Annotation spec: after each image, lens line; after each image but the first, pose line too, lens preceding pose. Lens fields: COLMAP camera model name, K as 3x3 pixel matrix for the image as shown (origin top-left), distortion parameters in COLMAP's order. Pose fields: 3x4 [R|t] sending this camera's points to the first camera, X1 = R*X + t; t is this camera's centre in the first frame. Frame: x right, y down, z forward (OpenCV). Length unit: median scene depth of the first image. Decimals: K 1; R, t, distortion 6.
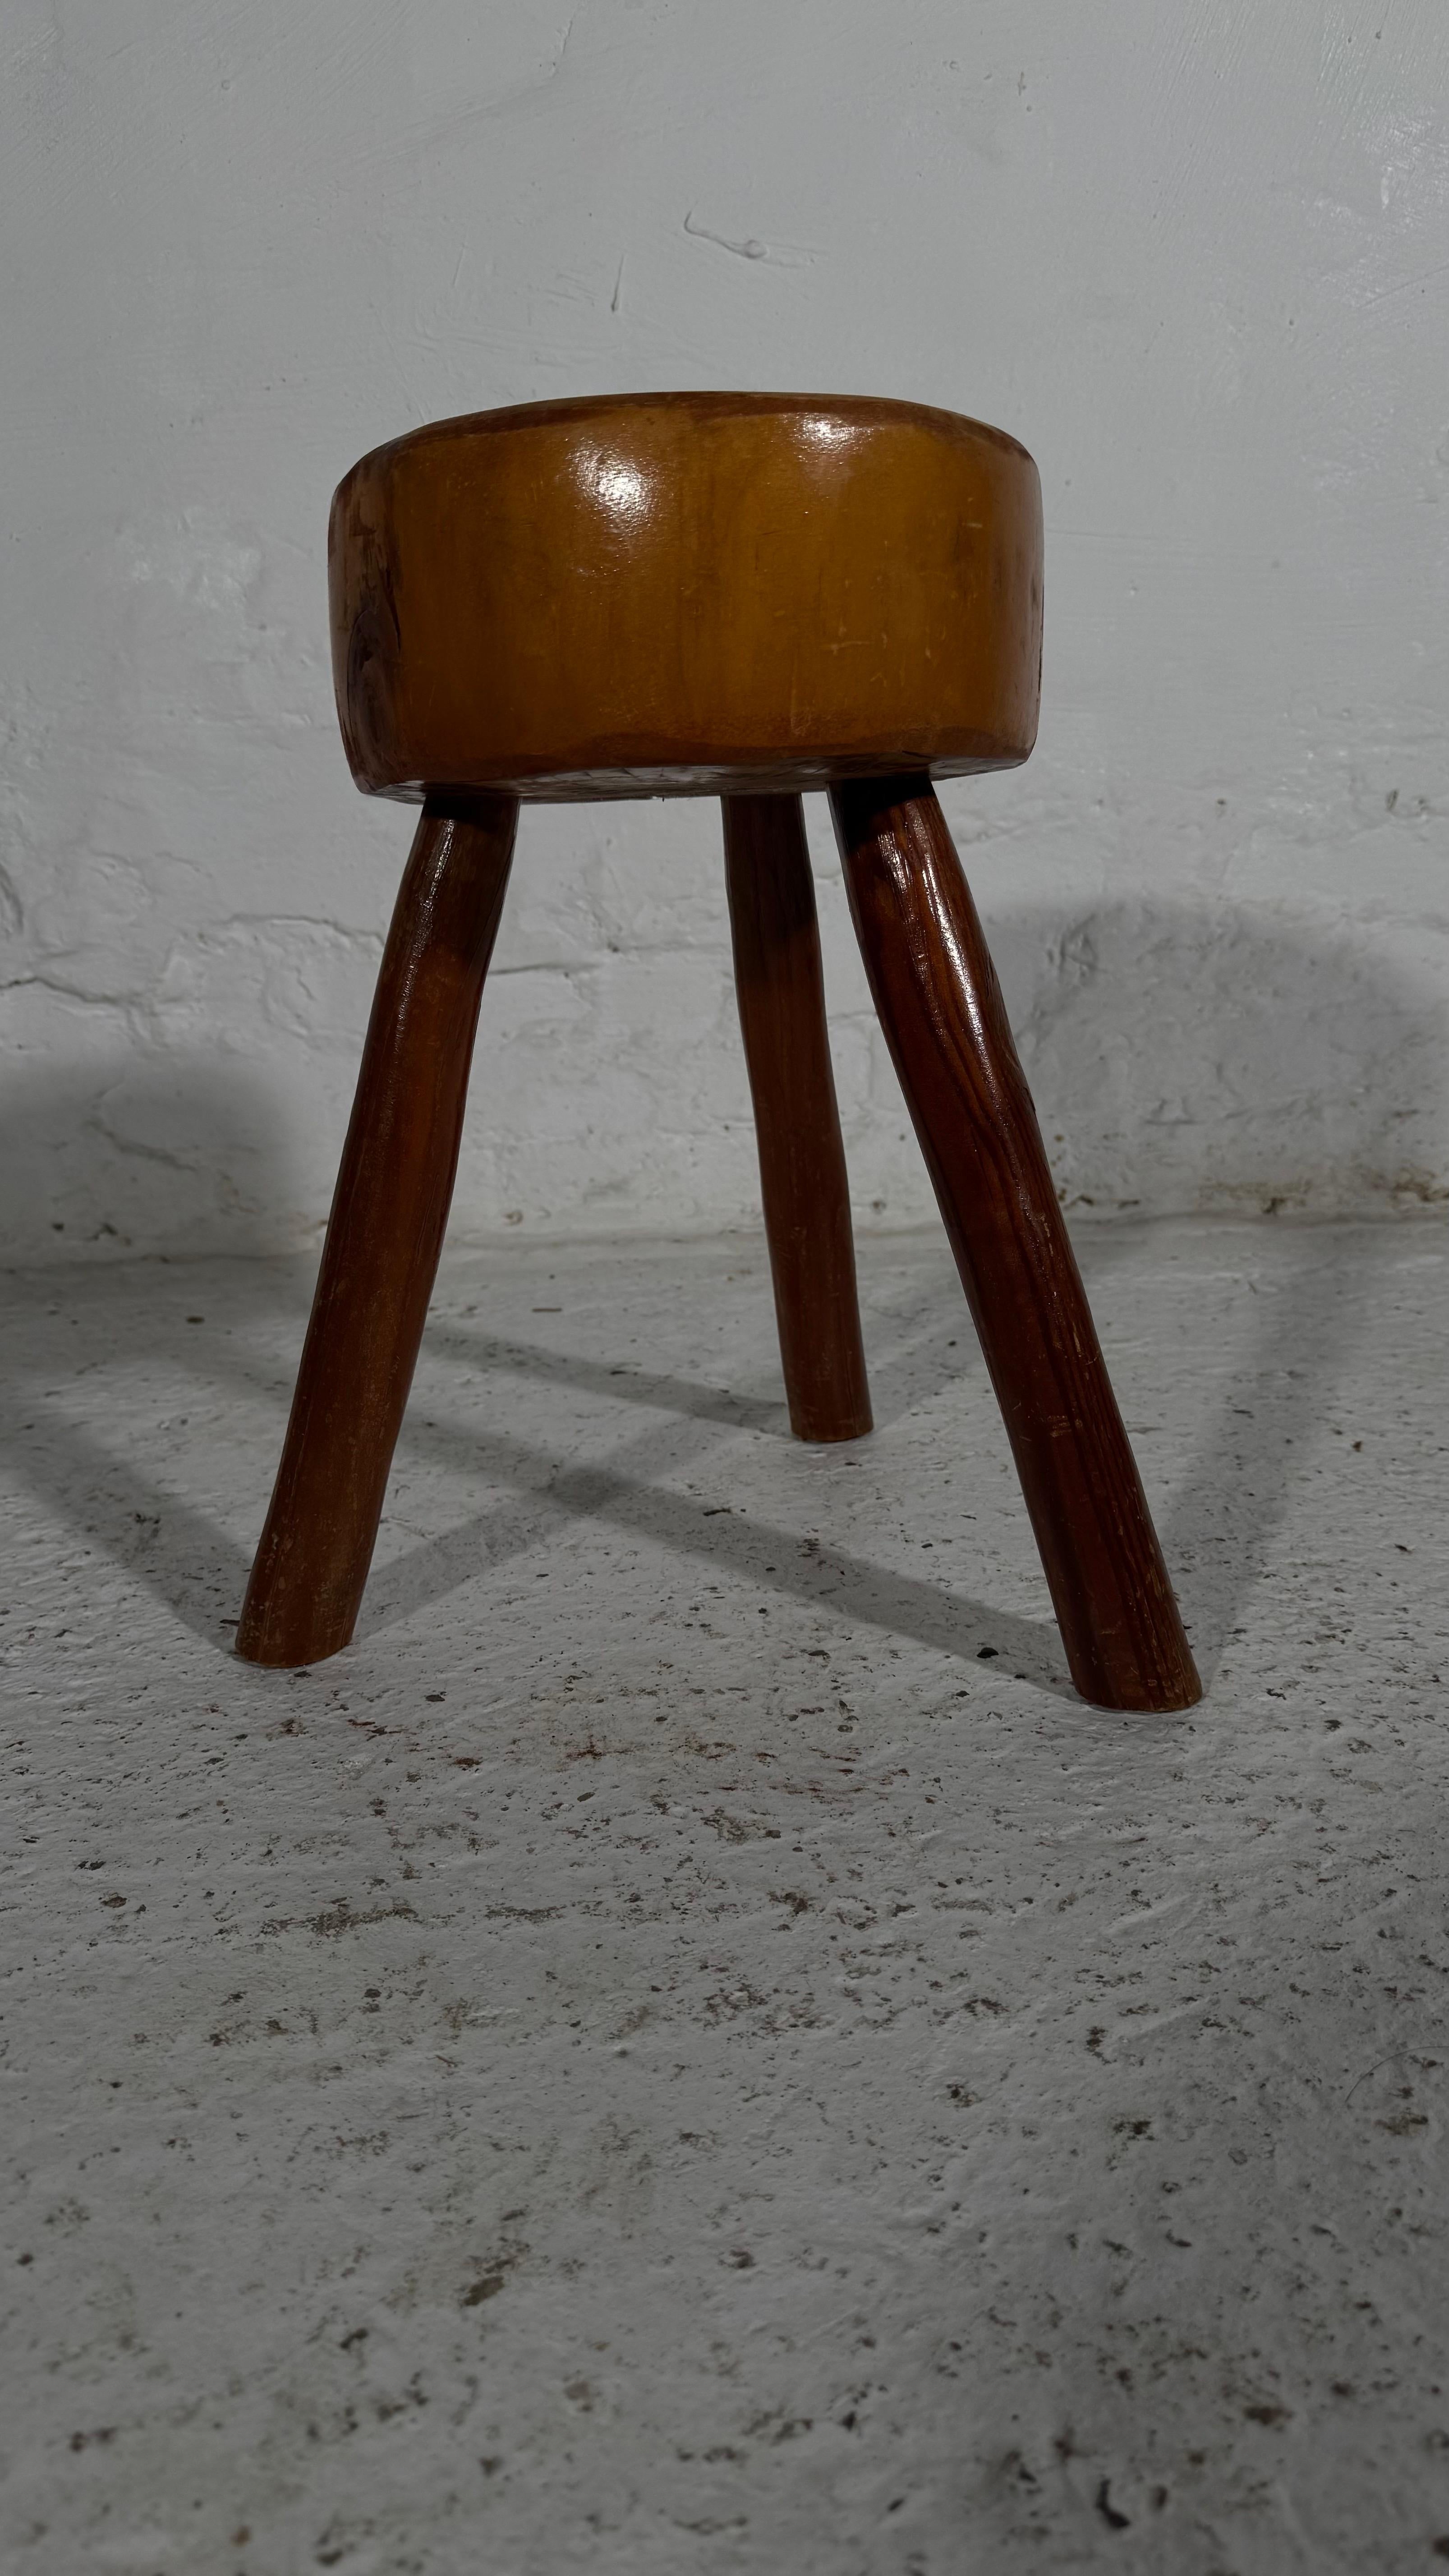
lens RADIAL K [[1857.3, 0, 709.6], [0, 1857.3, 1289.1], [0, 0, 1]] dist [0.019636, -0.043478]
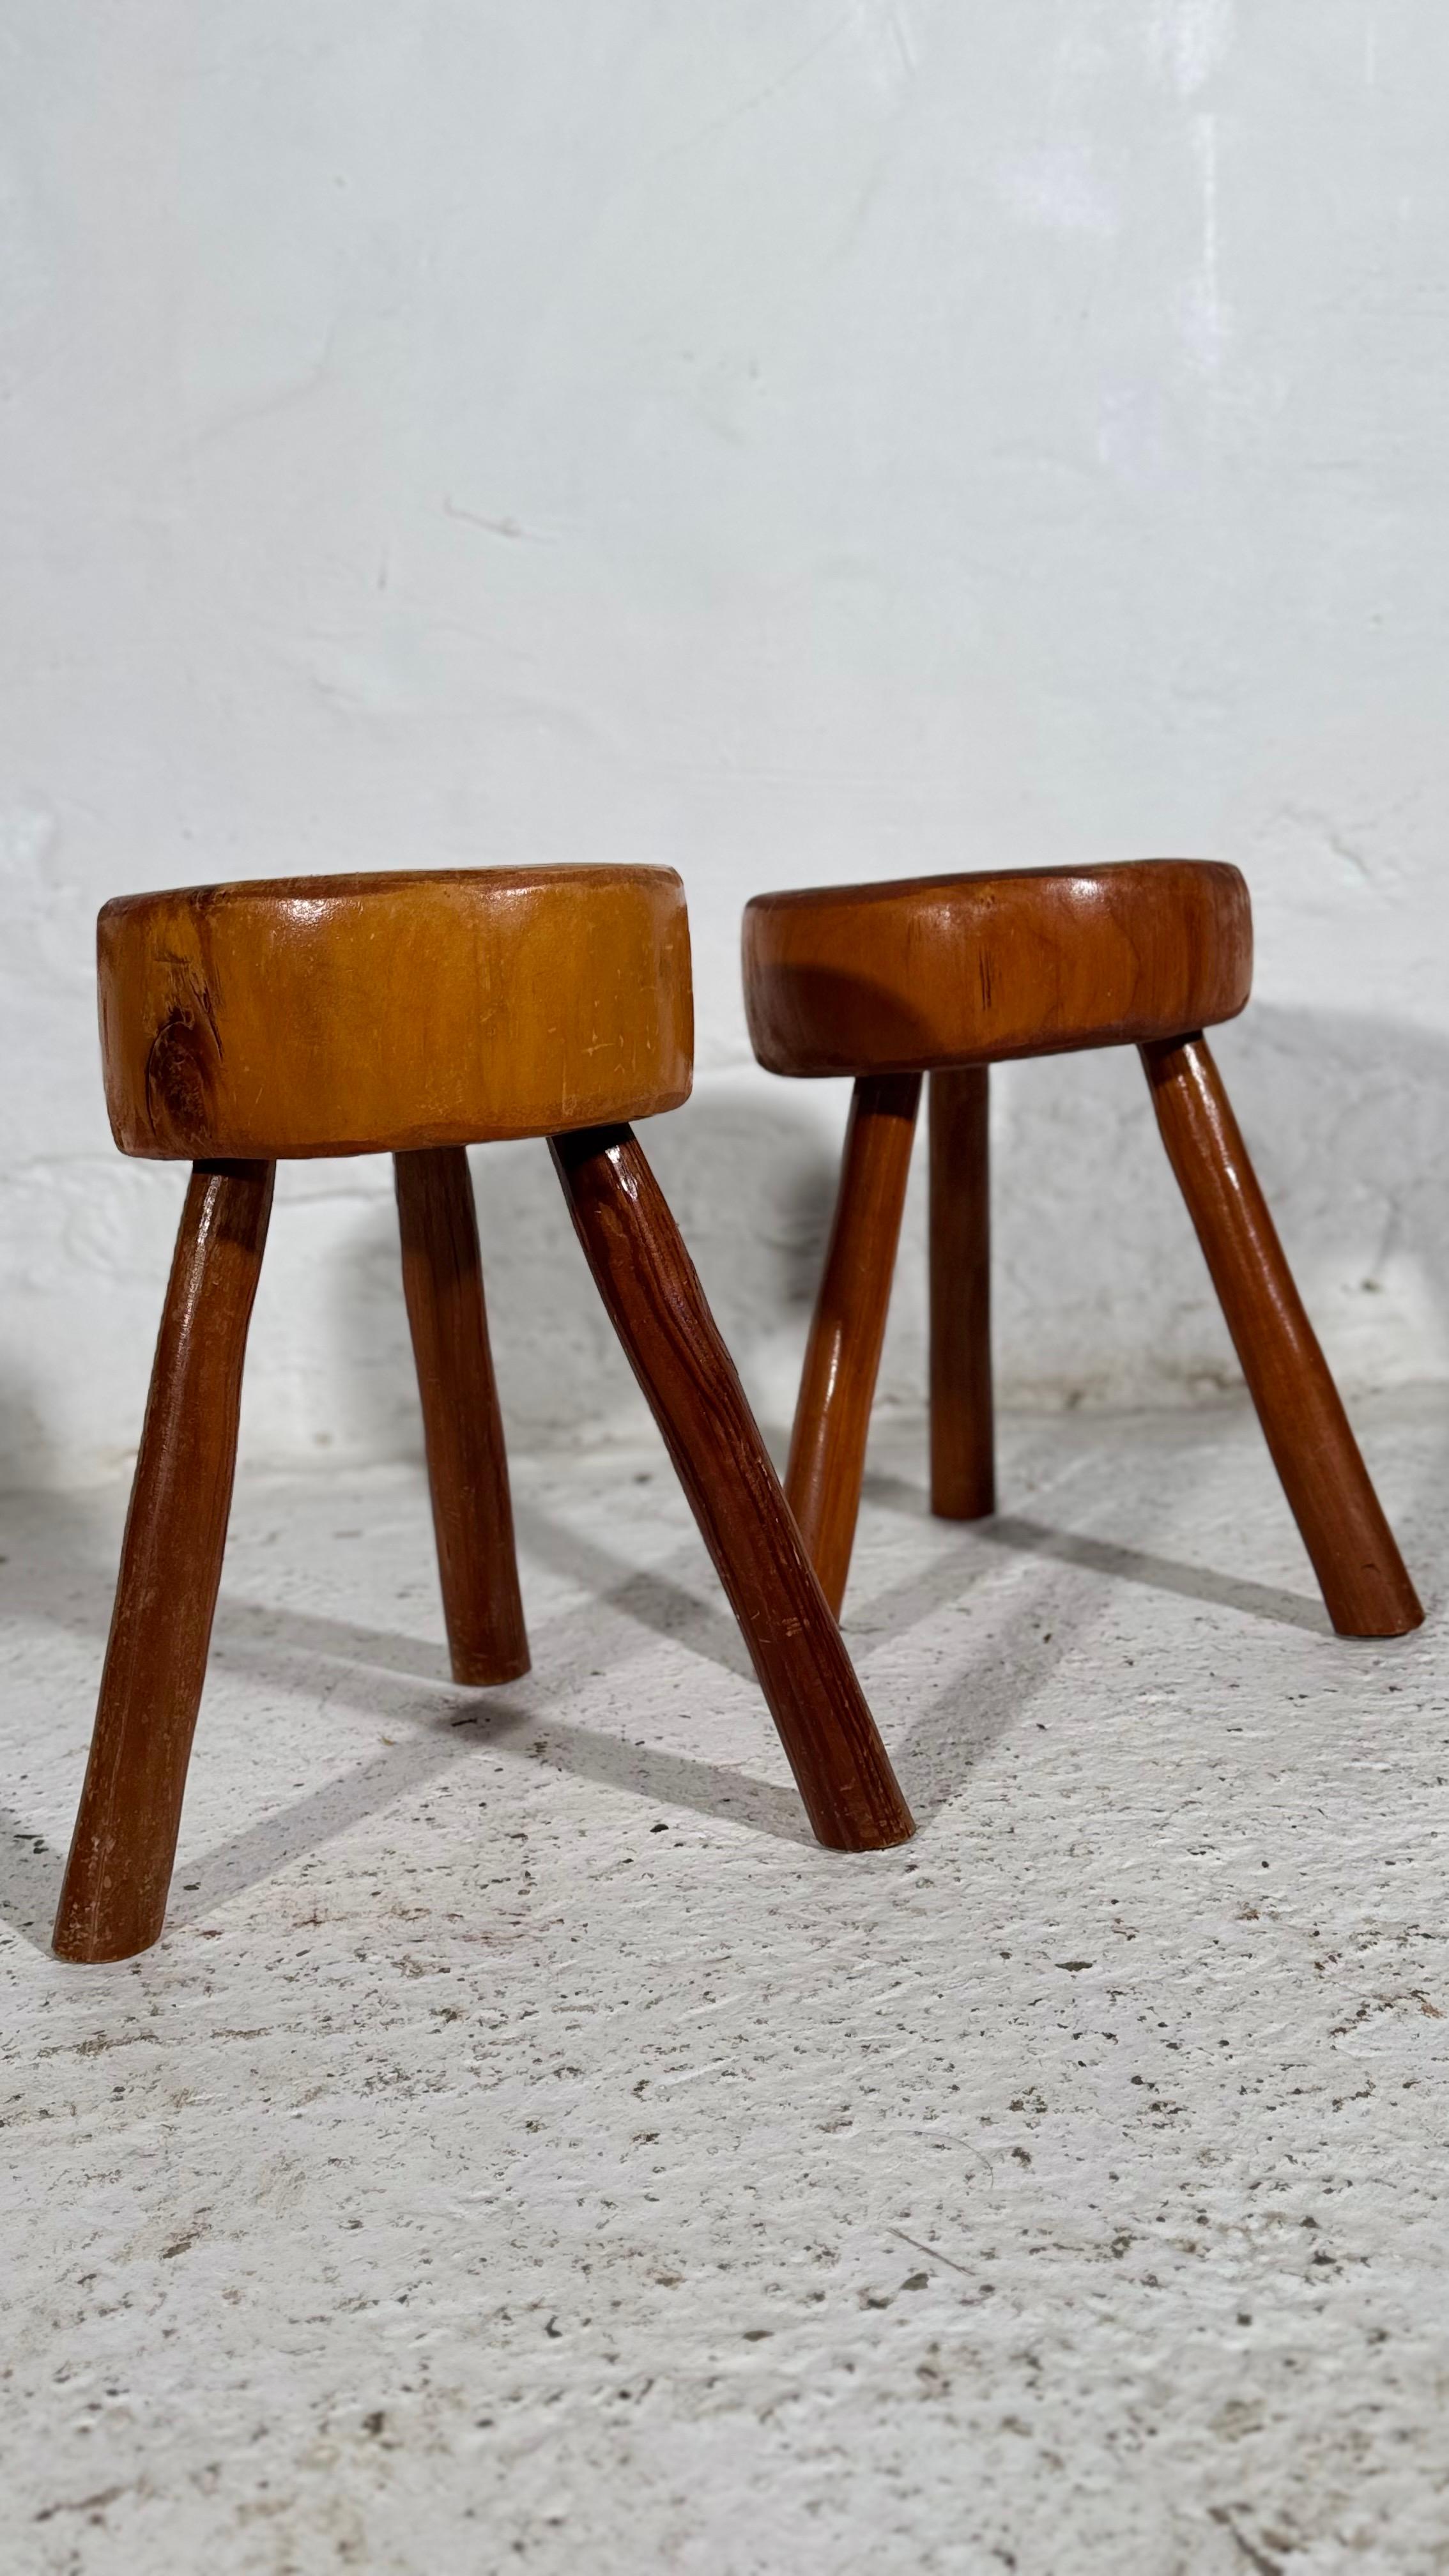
lens RADIAL K [[2355.1, 0, 718.2], [0, 2355.1, 1273.6], [0, 0, 1]] dist [0.089543, -0.200190]
pose [[0.999175, -0.037419, 0.015774, 0.223631], [0.038530, 0.996265, -0.077277, -0.051556], [-0.012824, 0.077821, 0.996885, -0.690277]]
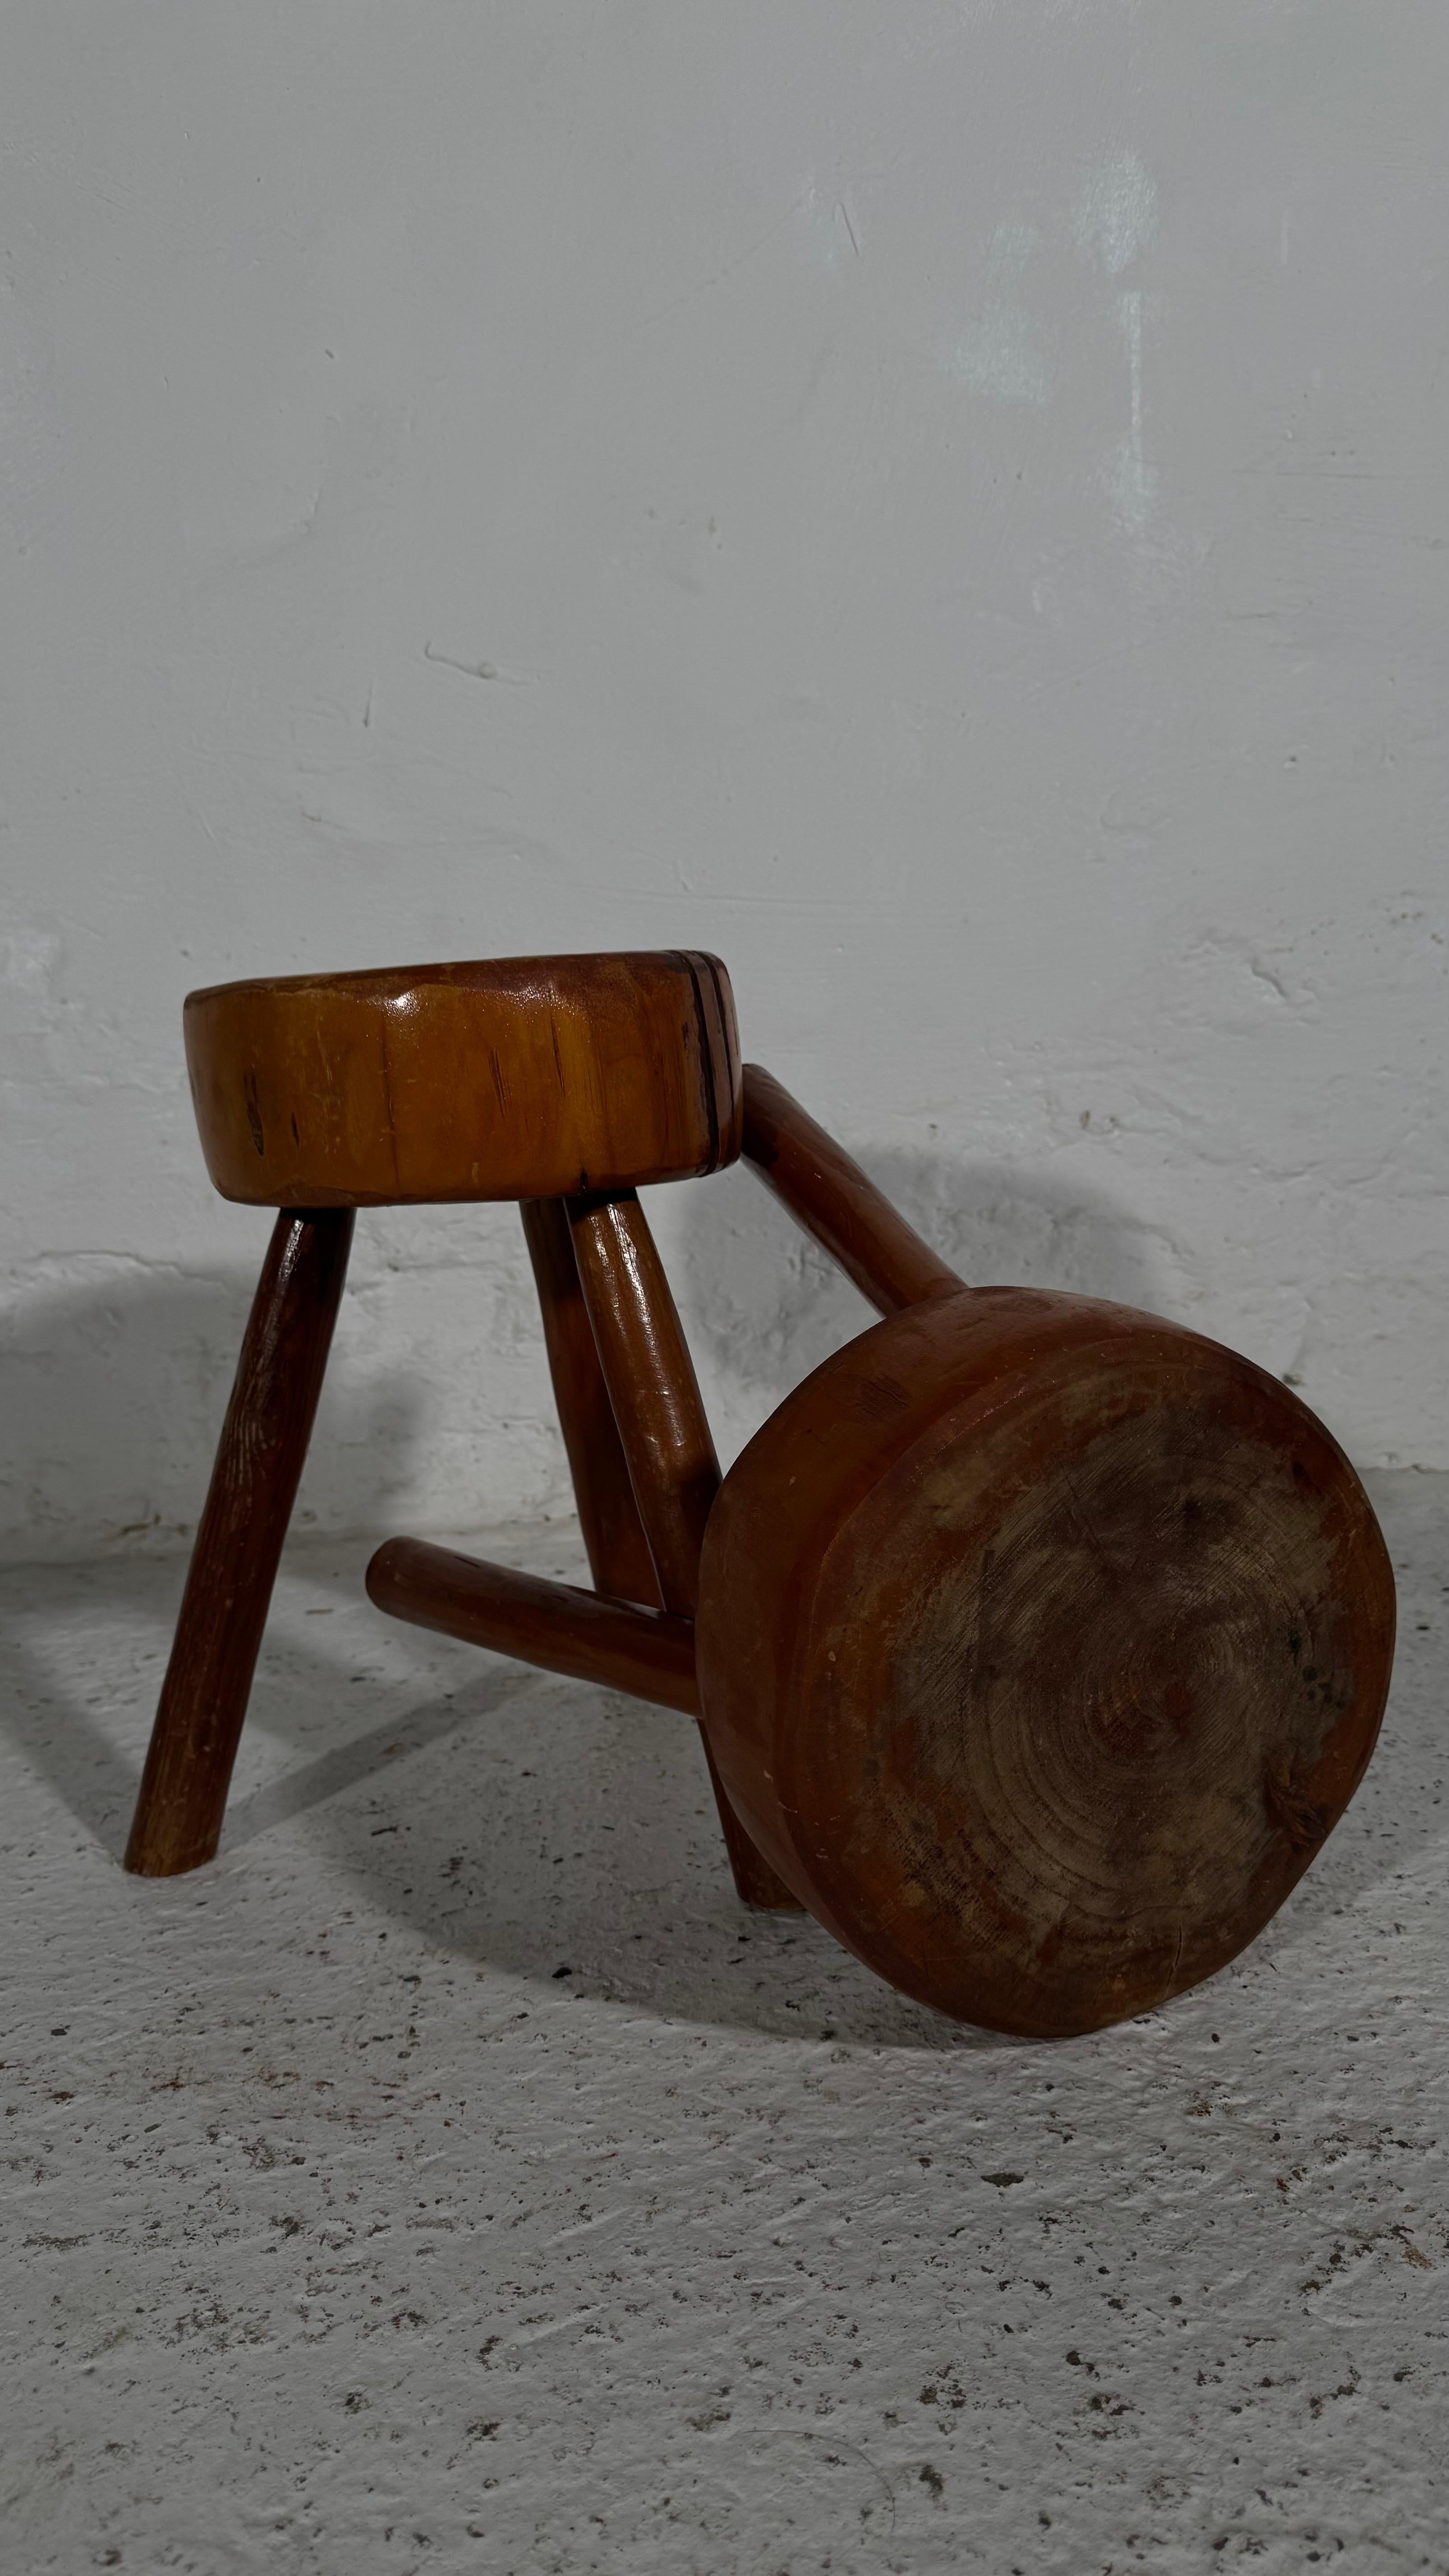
lens RADIAL K [[1857.3, 0, 708.3], [0, 1857.3, 1286.5], [0, 0, 1]] dist [0.019636, -0.043478]
pose [[0.999498, -0.031654, 0.001315, 0.314872], [0.031603, 0.993236, -0.111726, -0.108523], [0.002230, 0.111711, 0.993738, -0.205856]]
